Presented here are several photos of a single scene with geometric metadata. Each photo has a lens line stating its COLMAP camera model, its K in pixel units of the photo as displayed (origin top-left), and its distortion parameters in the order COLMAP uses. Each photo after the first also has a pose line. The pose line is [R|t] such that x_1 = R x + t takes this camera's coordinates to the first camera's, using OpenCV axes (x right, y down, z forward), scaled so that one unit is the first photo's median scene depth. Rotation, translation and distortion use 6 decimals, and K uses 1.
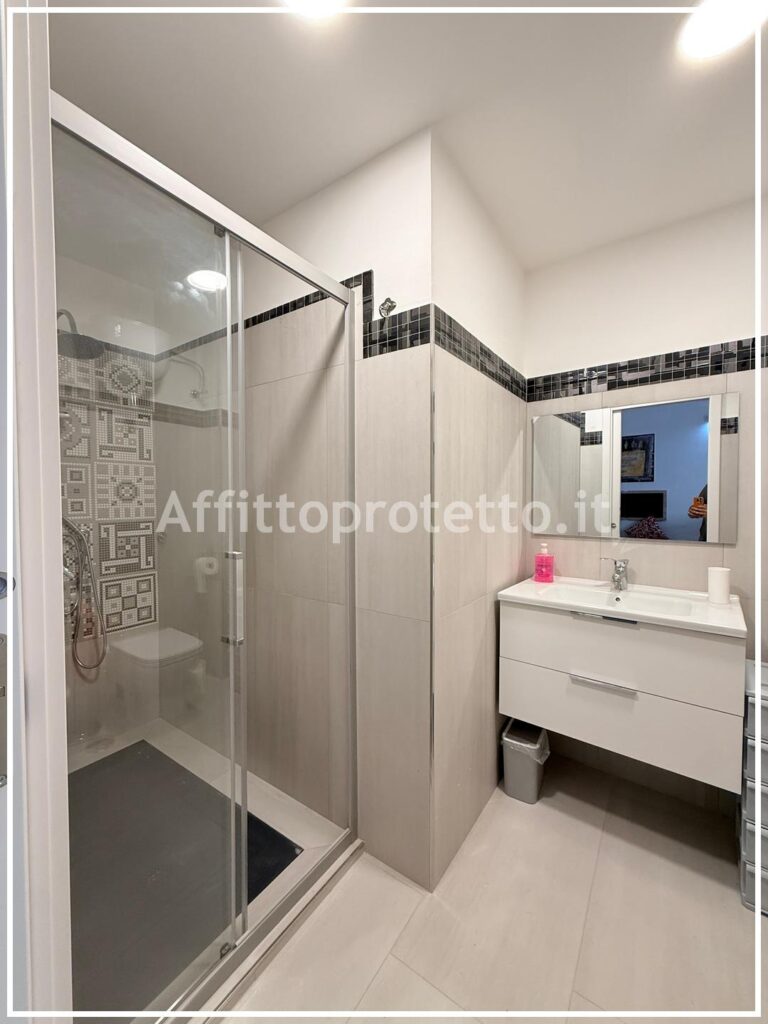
lens RADIAL K [[407.3, 0, 387.3], [0, 407.3, 510.4], [0, 0, 1]] dist [0.003892, -0.000618]
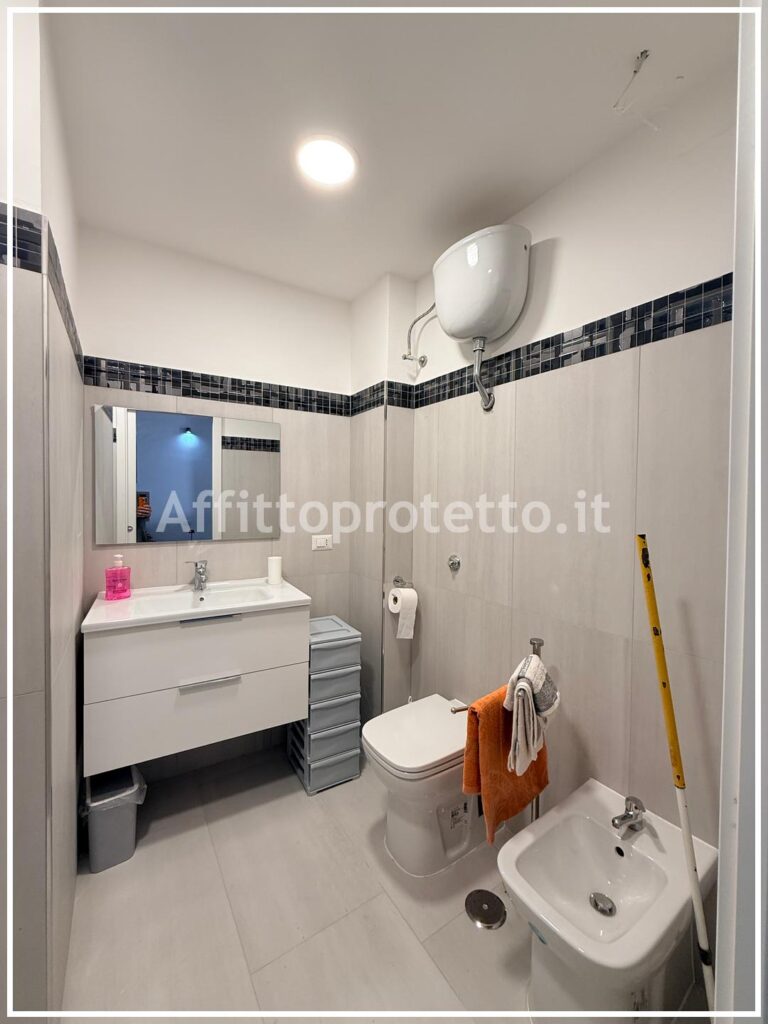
lens RADIAL K [[407.3, 0, 379.9], [0, 407.3, 510.0], [0, 0, 1]] dist [0.003892, -0.000618]
pose [[0.383559, -0.016130, 0.923375, -0.221401], [0.016614, 0.999806, 0.010564, -0.014672], [-0.923367, 0.011289, 0.383753, 0.168802]]
